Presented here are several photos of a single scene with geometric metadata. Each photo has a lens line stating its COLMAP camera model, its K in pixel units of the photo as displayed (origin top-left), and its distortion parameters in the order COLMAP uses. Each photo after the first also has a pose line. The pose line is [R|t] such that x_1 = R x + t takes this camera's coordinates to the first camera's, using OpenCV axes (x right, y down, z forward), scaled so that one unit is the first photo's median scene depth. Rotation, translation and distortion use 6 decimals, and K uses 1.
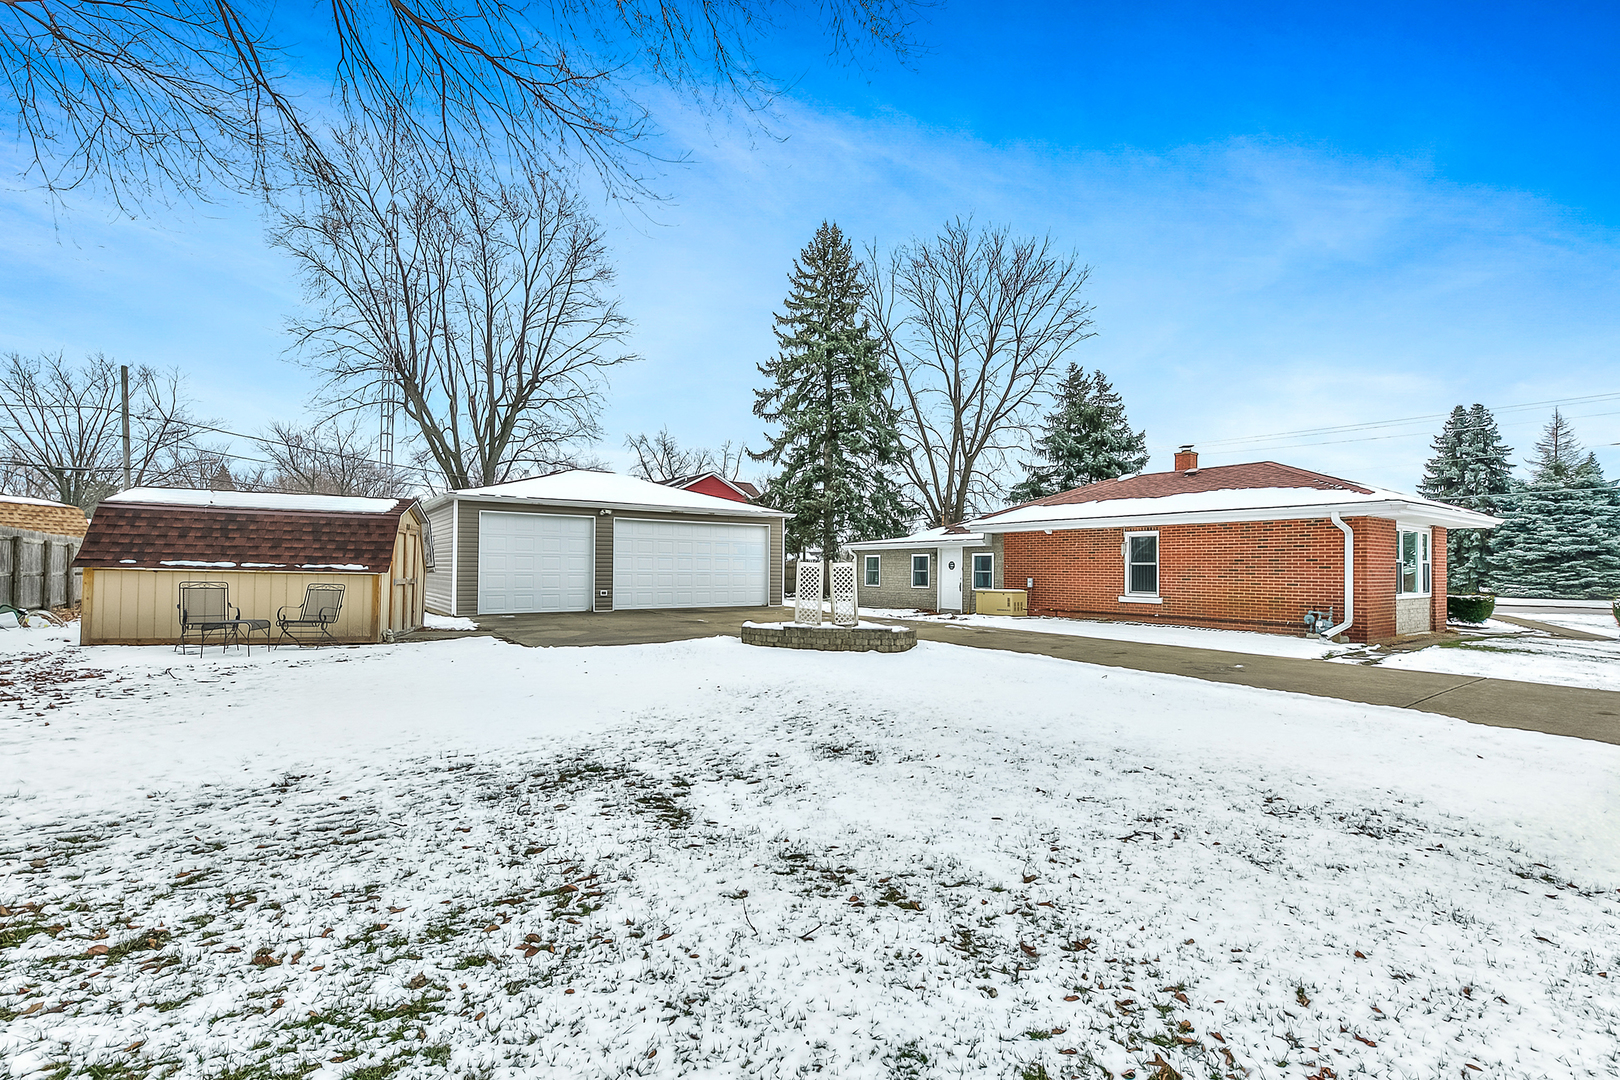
lens RADIAL K [[719.5, 0, 808.8], [0, 719.5, 561.7], [0, 0, 1]] dist [0.026032, 0.000091]
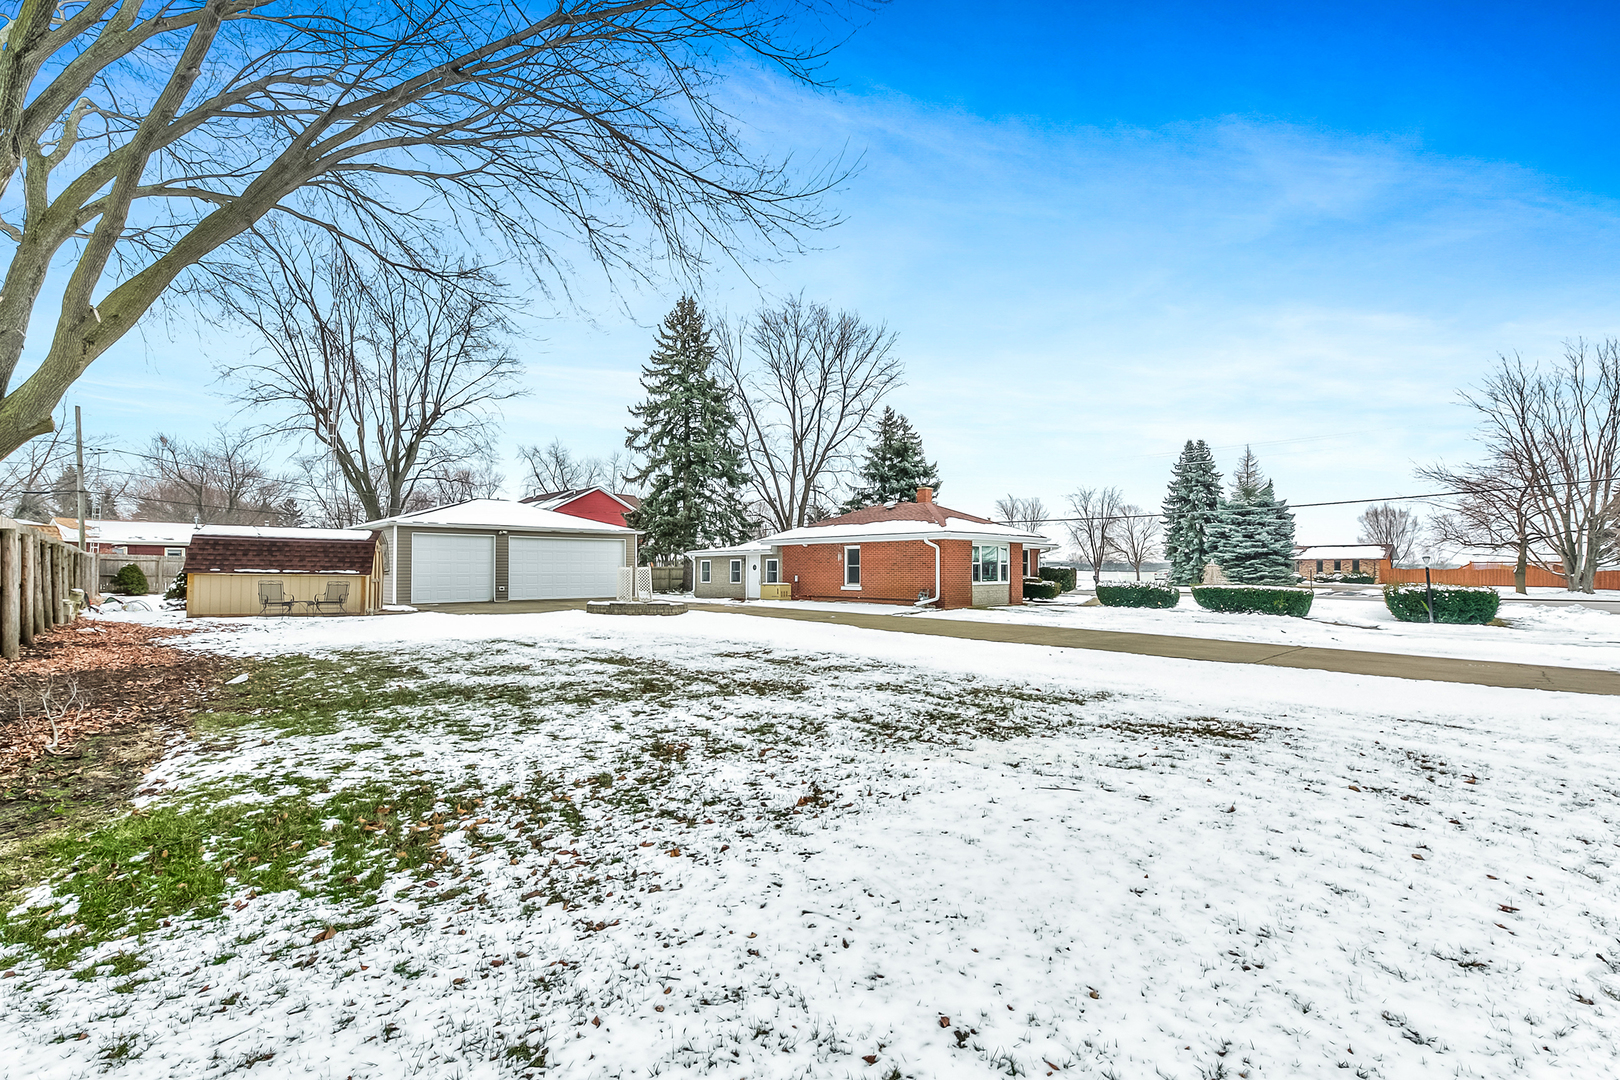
lens RADIAL K [[719.5, 0, 808.8], [0, 719.5, 561.7], [0, 0, 1]] dist [0.026032, 0.000091]
pose [[0.991501, -0.006441, 0.129941, 0.072710], [0.006628, 0.999978, -0.001009, -0.002458], [-0.129931, 0.001862, 0.991521, -0.273079]]
